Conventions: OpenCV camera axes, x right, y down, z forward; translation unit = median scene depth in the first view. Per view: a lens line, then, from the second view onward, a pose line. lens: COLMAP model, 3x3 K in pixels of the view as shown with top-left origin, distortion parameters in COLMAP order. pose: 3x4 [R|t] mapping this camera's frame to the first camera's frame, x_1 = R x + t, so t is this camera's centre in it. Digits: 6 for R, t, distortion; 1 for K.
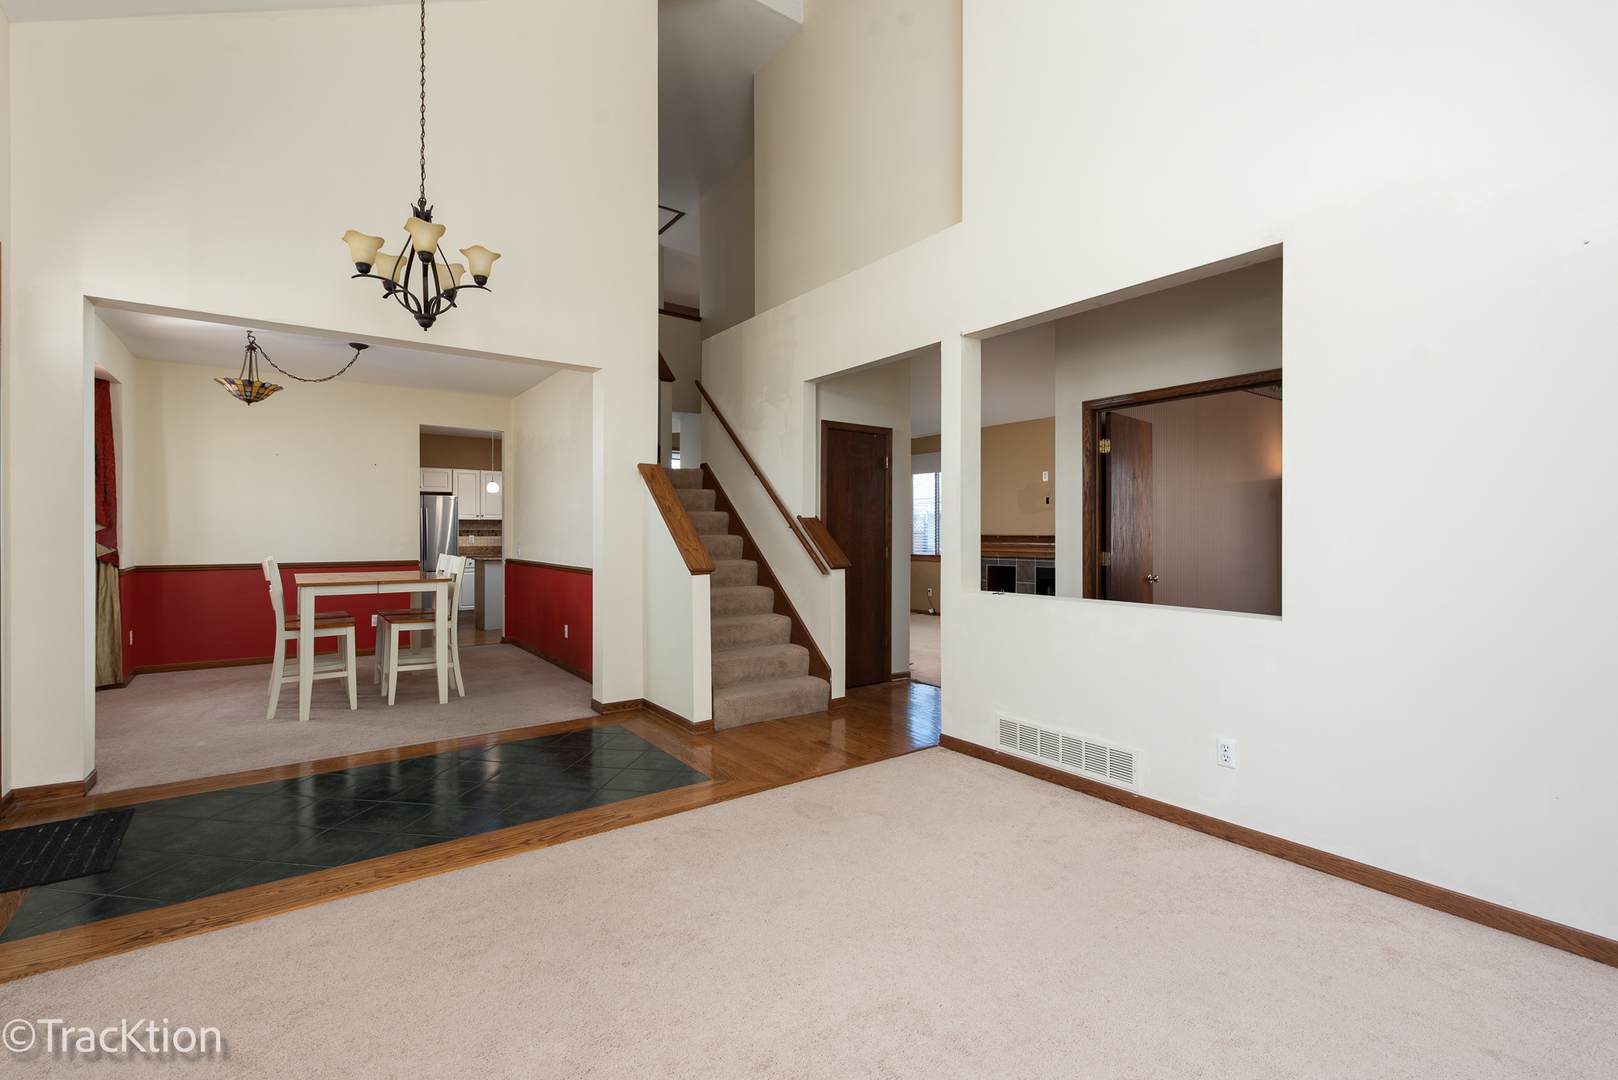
lens RADIAL K [[730.9, 0, 812.4], [0, 730.9, 522.3], [0, 0, 1]] dist [-0.000543, 0.000022]
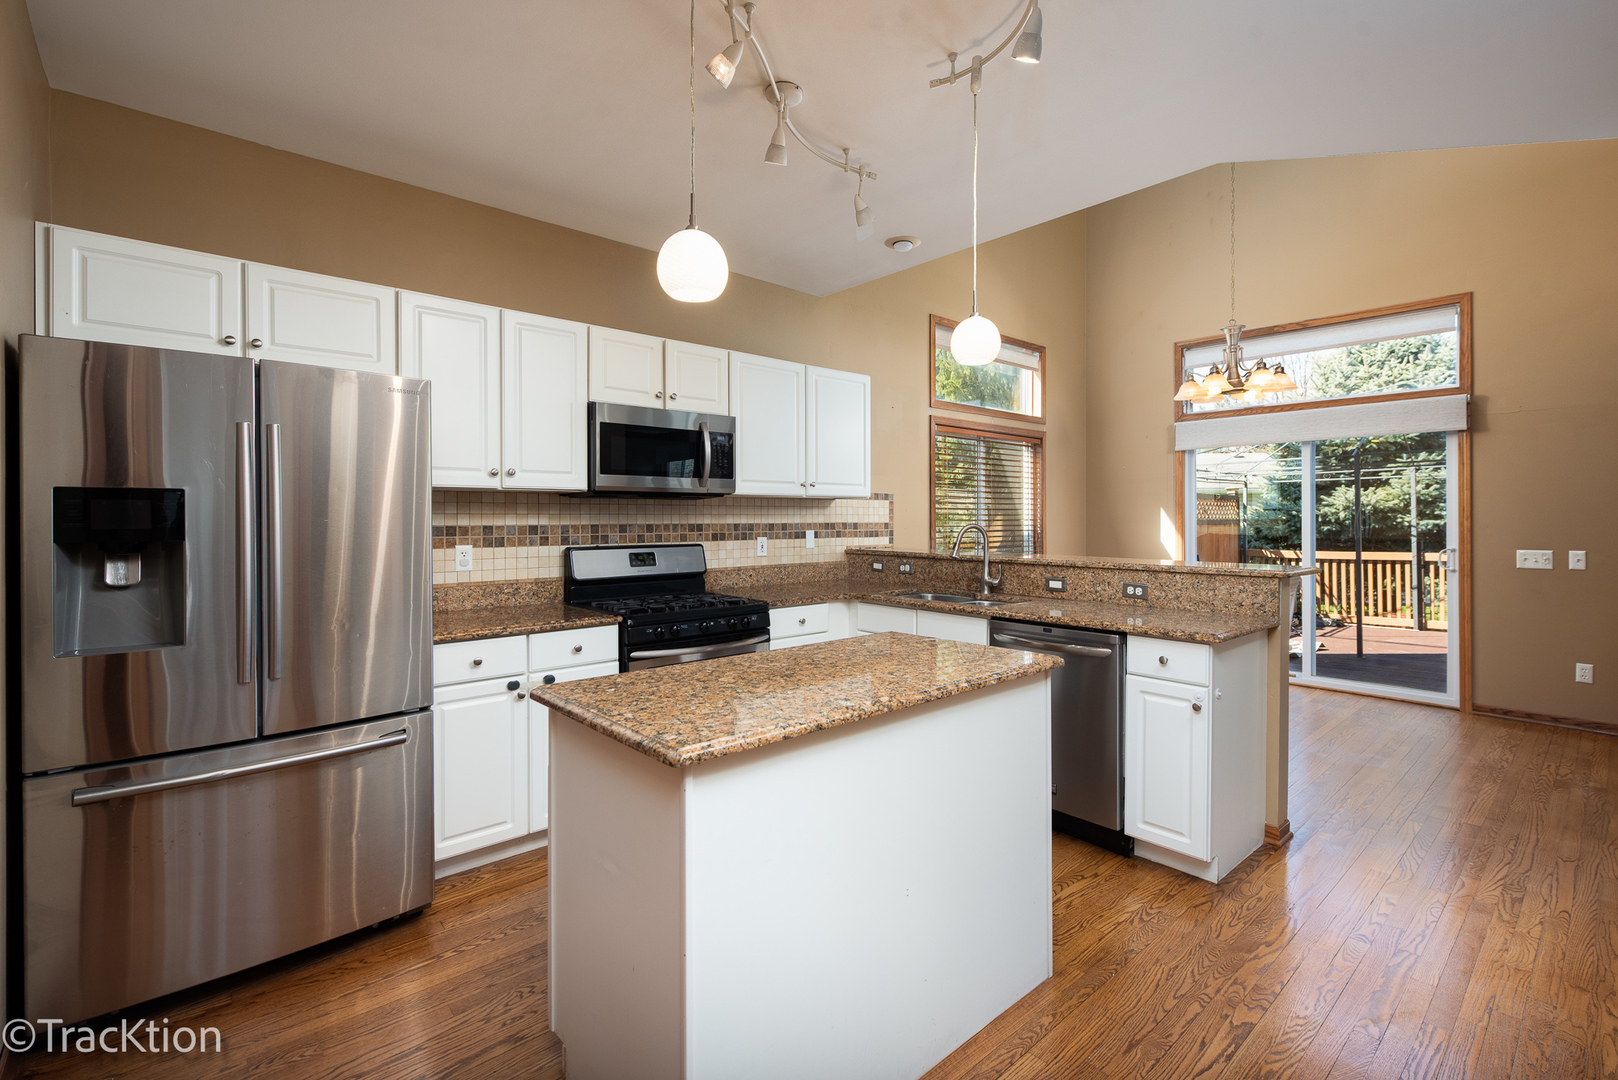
lens RADIAL K [[730.9, 0, 812.4], [0, 730.9, 522.3], [0, 0, 1]] dist [-0.000543, 0.000022]
pose [[0.995731, -0.005810, 0.092122, -0.372430], [0.004296, 0.999853, 0.016627, 0.004828], [-0.092205, -0.016160, 0.995609, 0.731895]]
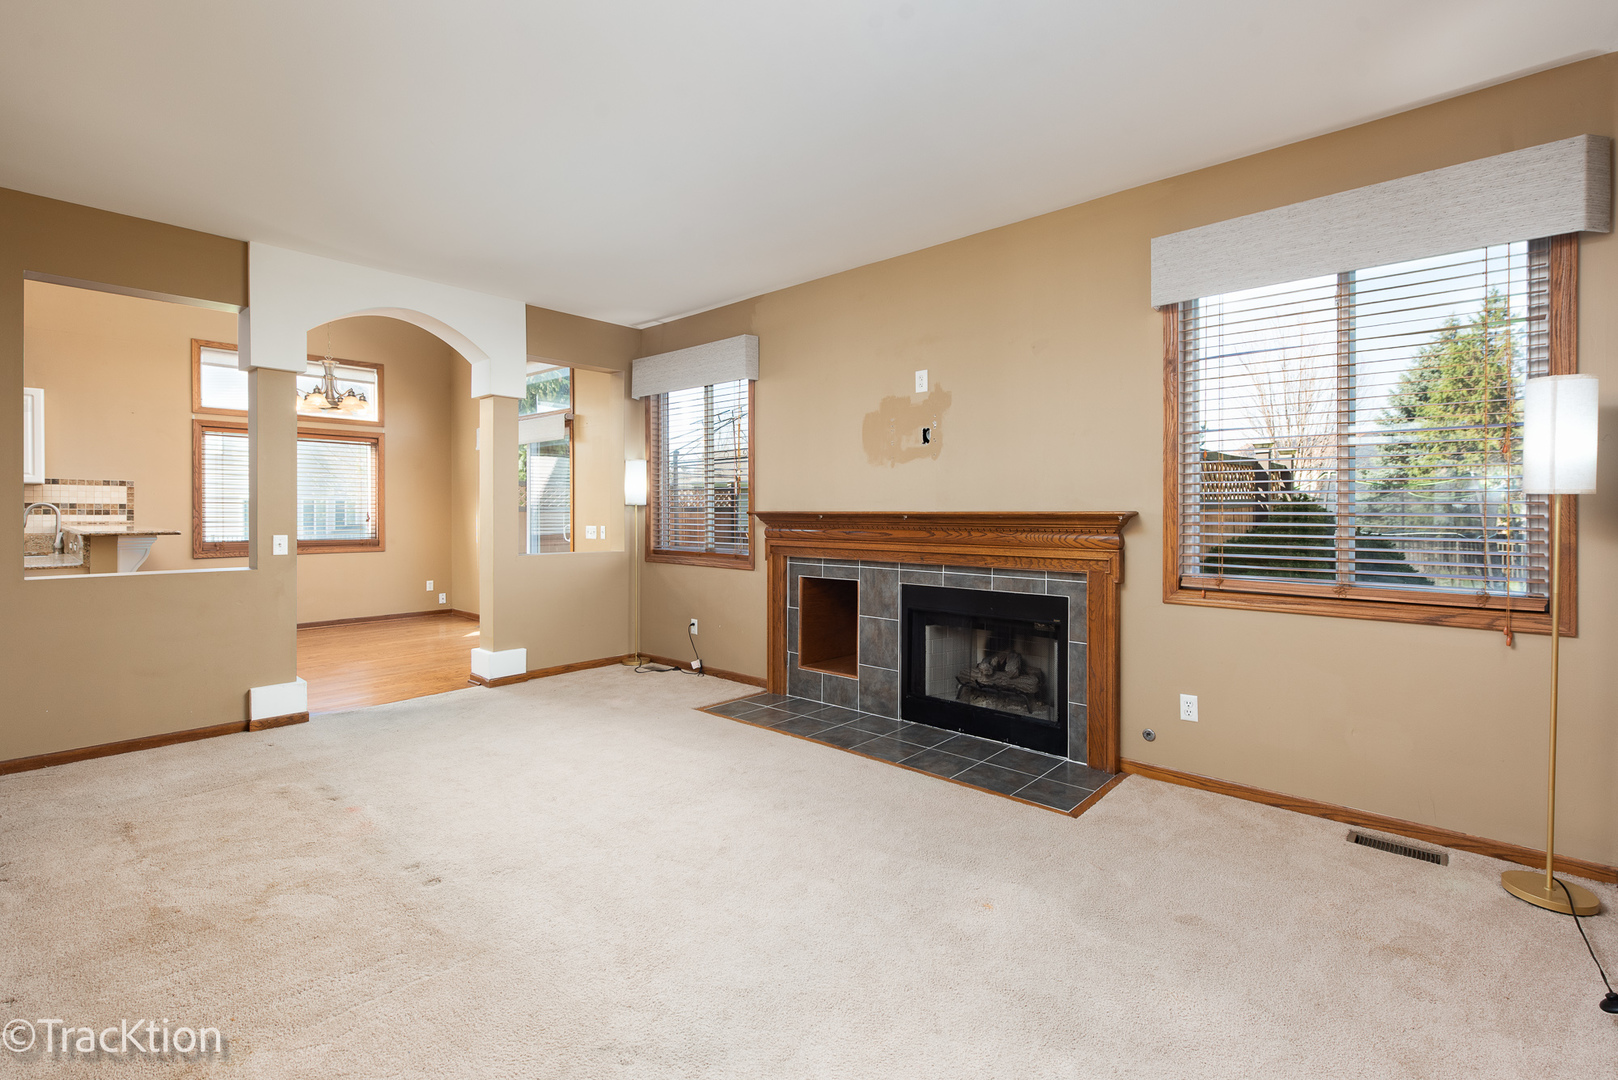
lens RADIAL K [[729.6, 0, 831.6], [0, 729.6, 510.2], [0, 0, 1]] dist [-0.000338, -0.000131]
pose [[0.975271, 0.000290, 0.221011, 0.142535], [-0.003160, 0.999915, 0.012635, 0.009013], [-0.220989, -0.013021, 0.975189, 0.493282]]
